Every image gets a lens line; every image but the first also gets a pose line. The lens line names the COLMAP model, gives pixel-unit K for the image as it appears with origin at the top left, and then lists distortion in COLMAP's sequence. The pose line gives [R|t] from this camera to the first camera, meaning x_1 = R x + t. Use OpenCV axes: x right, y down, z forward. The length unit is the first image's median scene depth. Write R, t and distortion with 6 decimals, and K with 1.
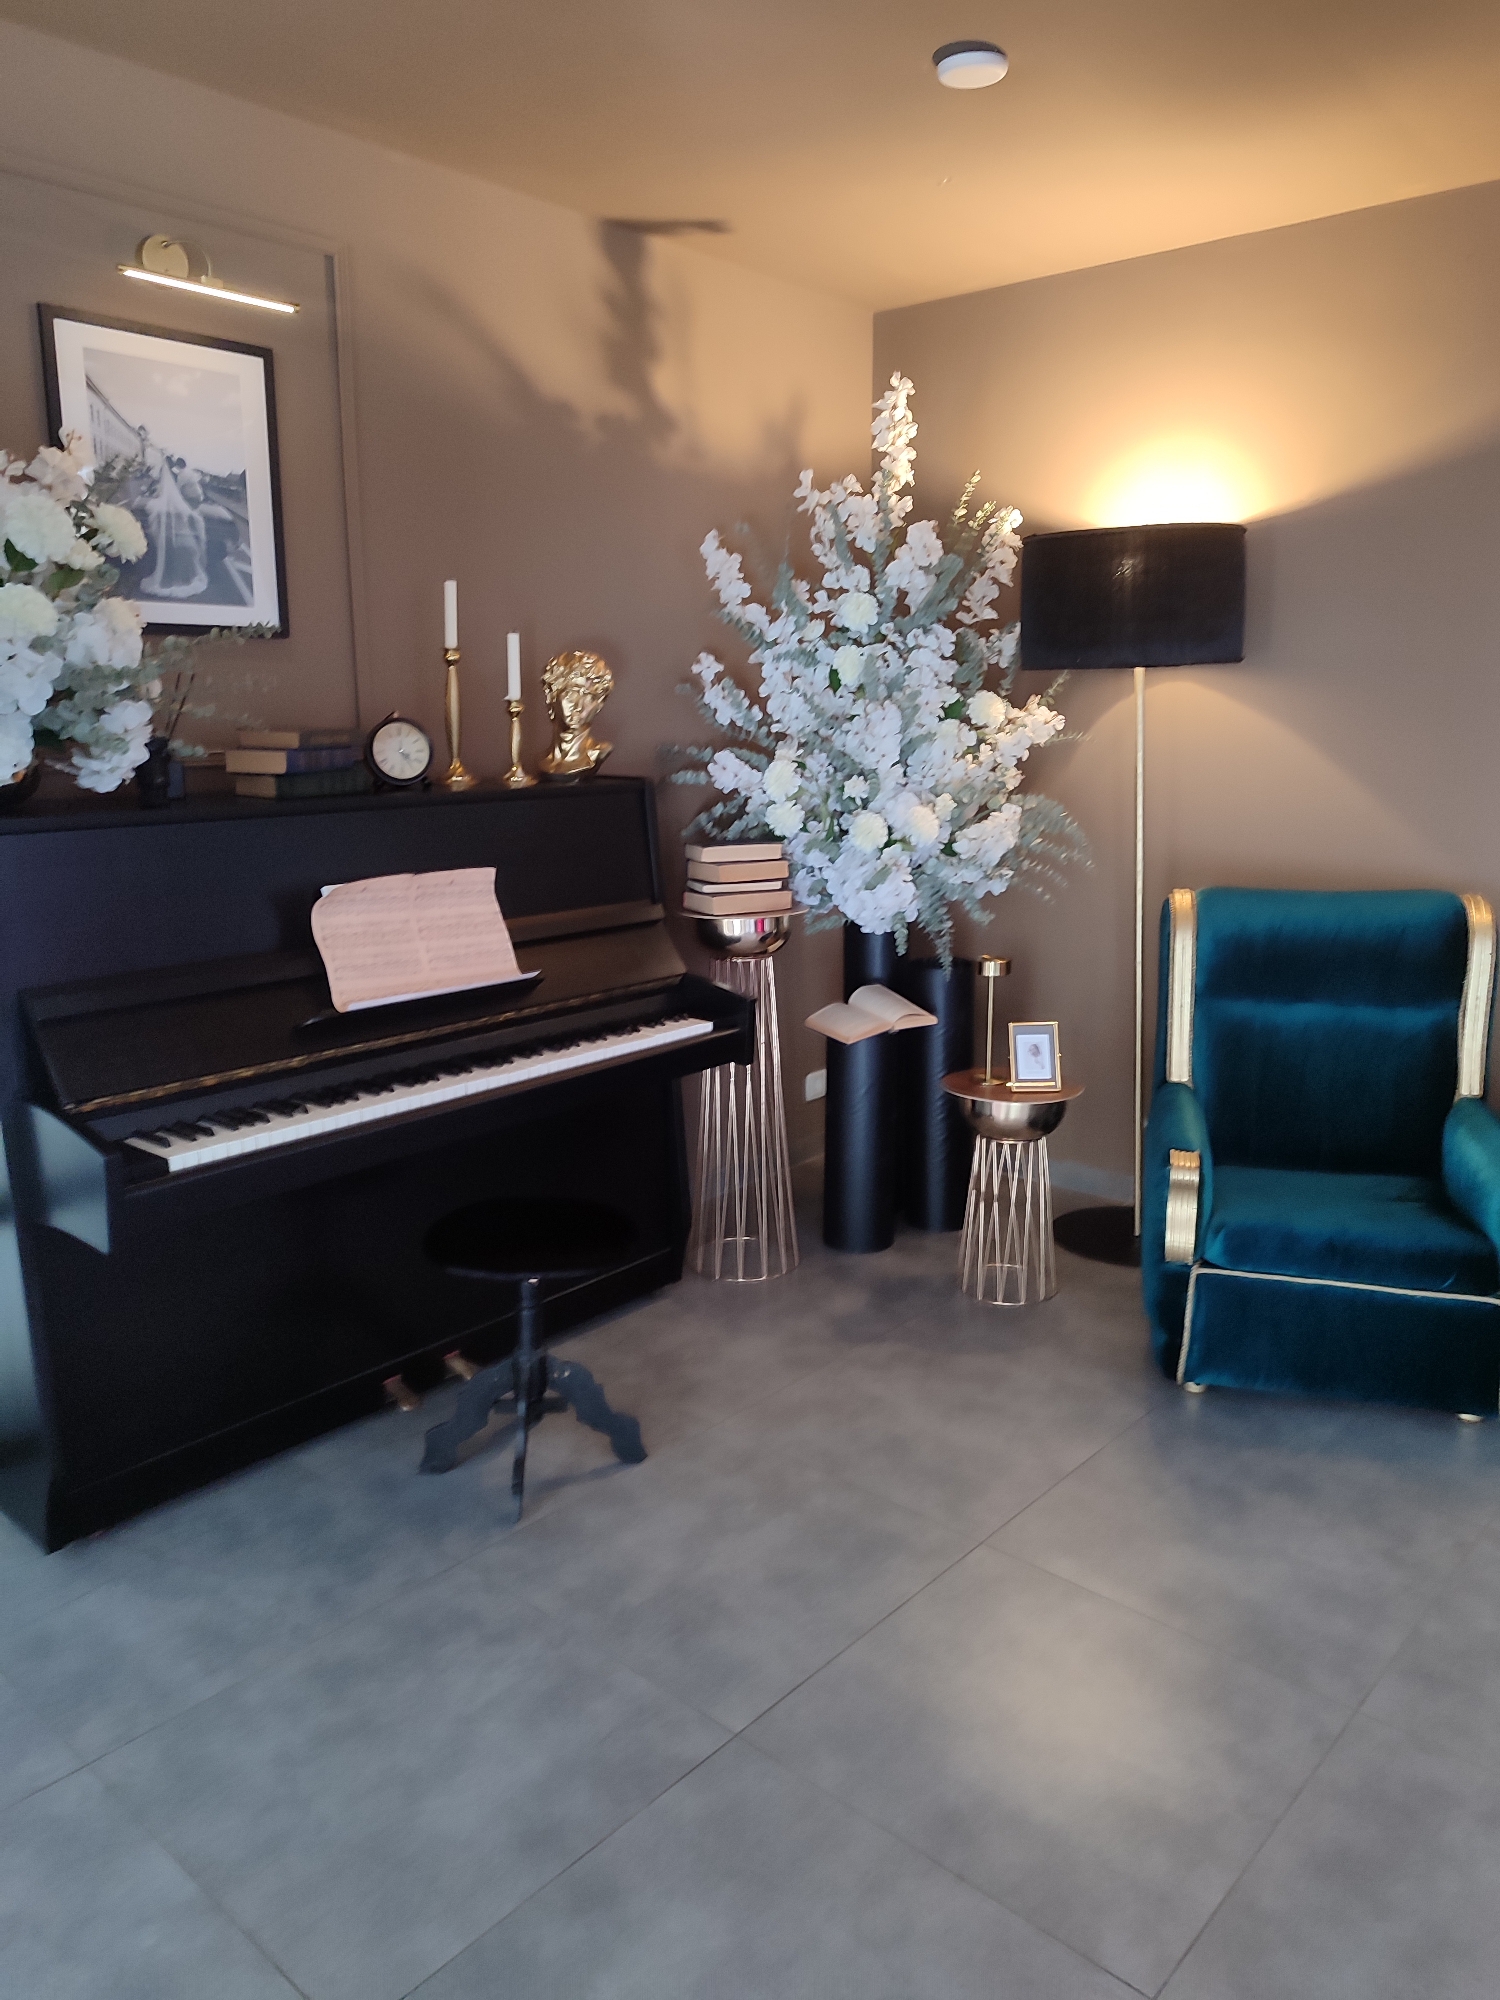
lens RADIAL K [[1444.6, 0, 750.0], [0, 1444.6, 1000.0], [0, 0, 1]] dist [0.001904, 0.002779]
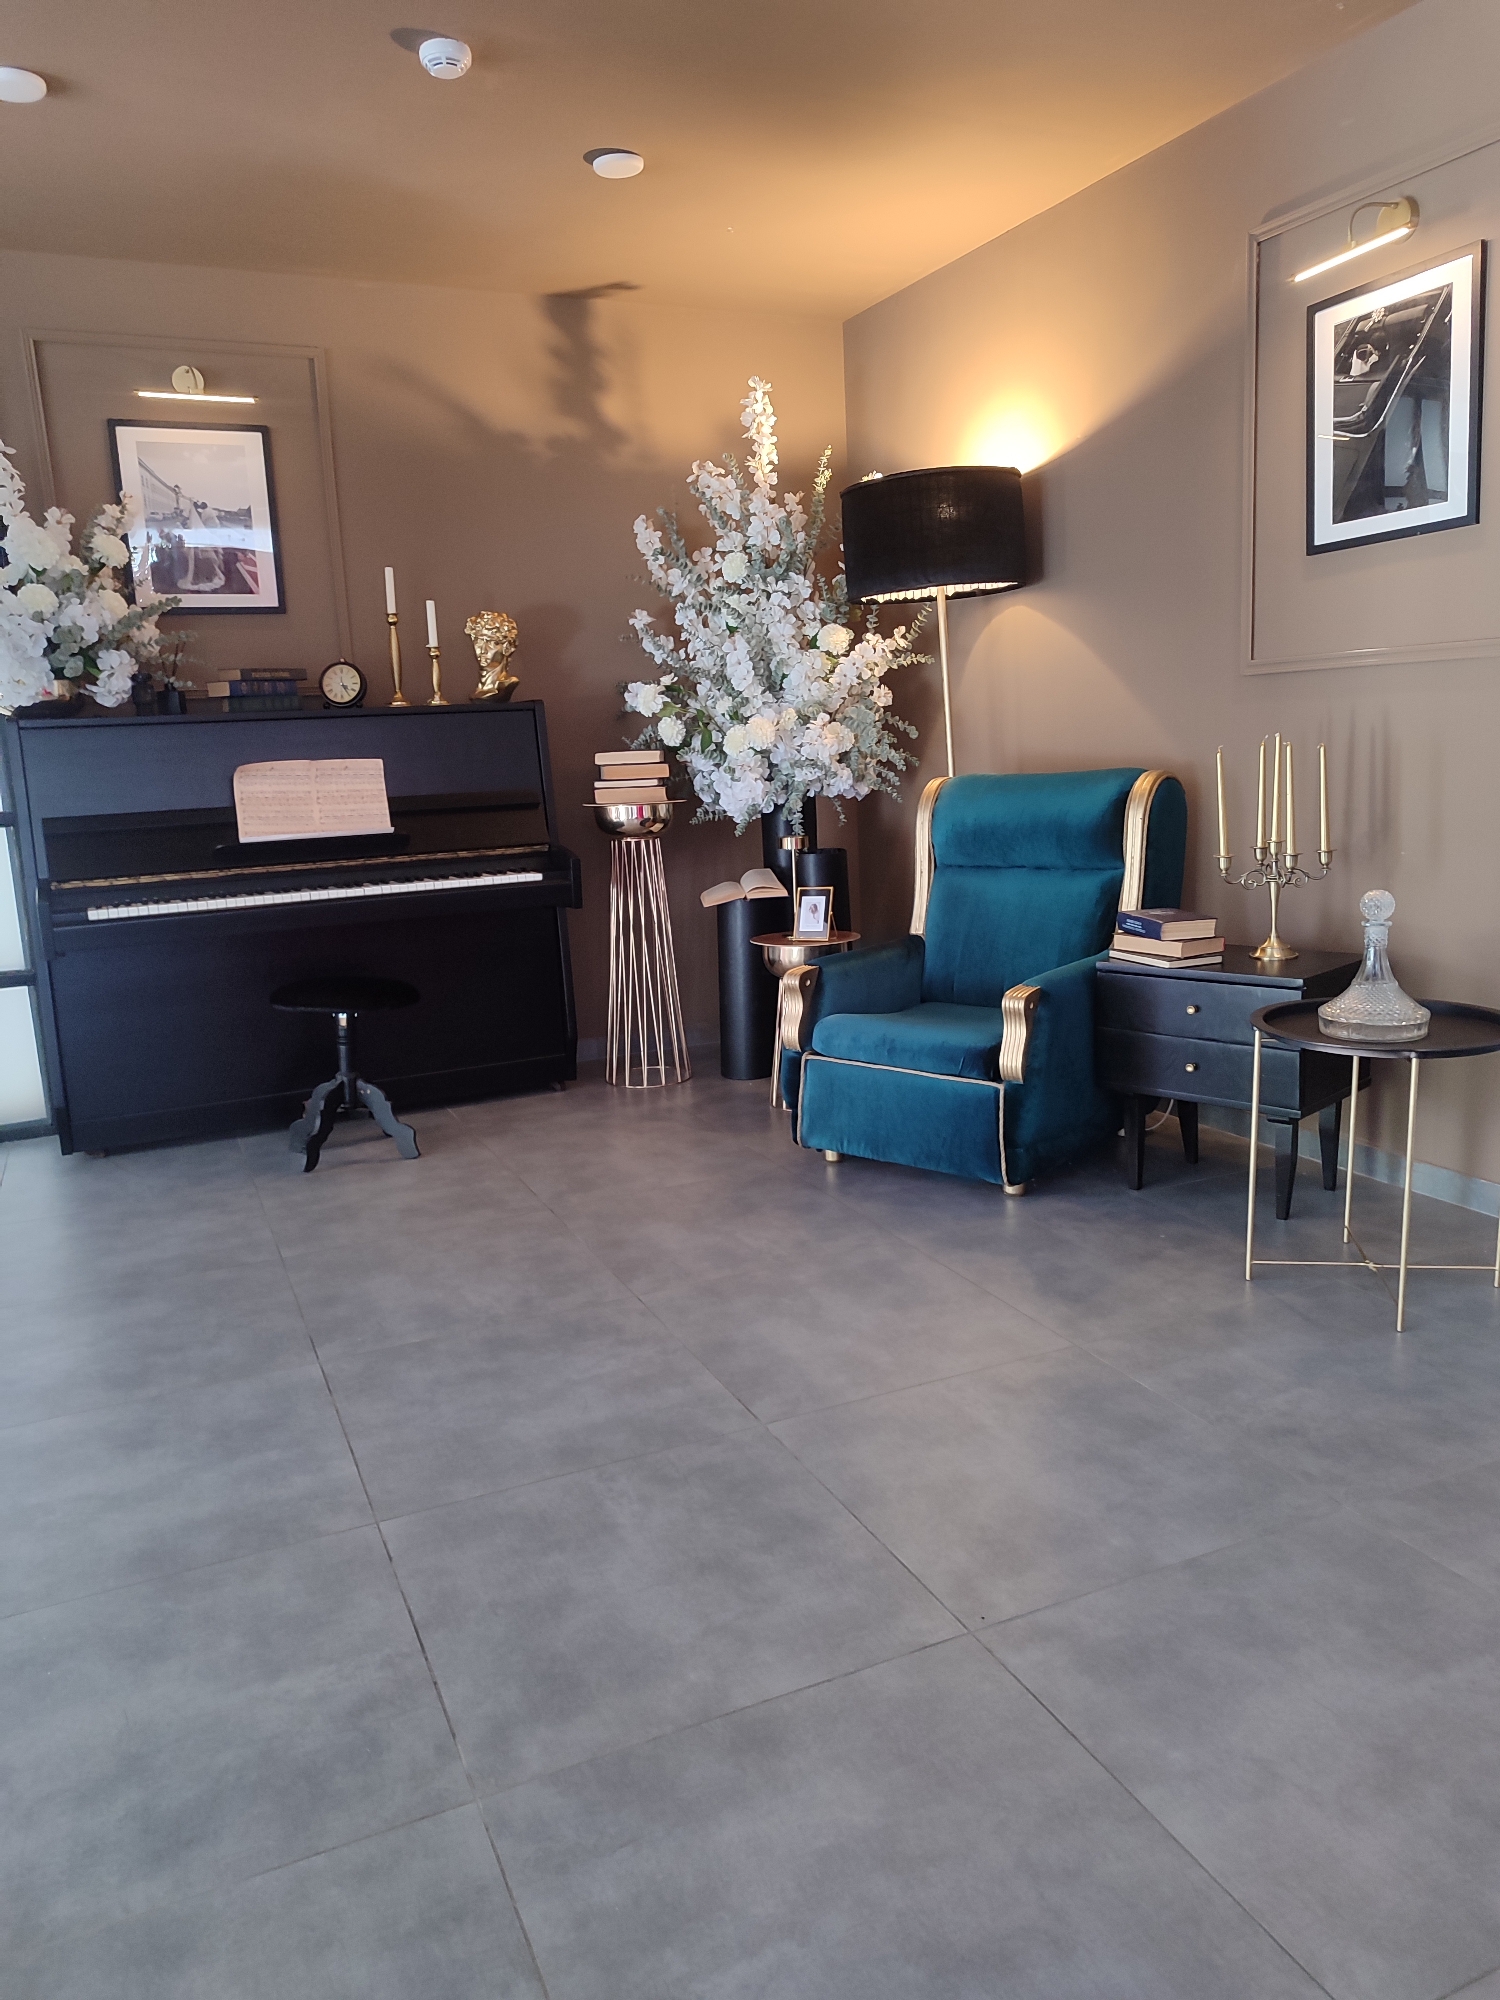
lens RADIAL K [[1440.0, 0, 750.0], [0, 1440.0, 1000.0], [0, 0, 1]] dist [-0.005028, 0.025930]
pose [[0.912130, 0.038623, -0.408076, 0.668161], [-0.041182, 0.999148, 0.002515, 0.116238], [0.407826, 0.014511, 0.912944, -0.156894]]
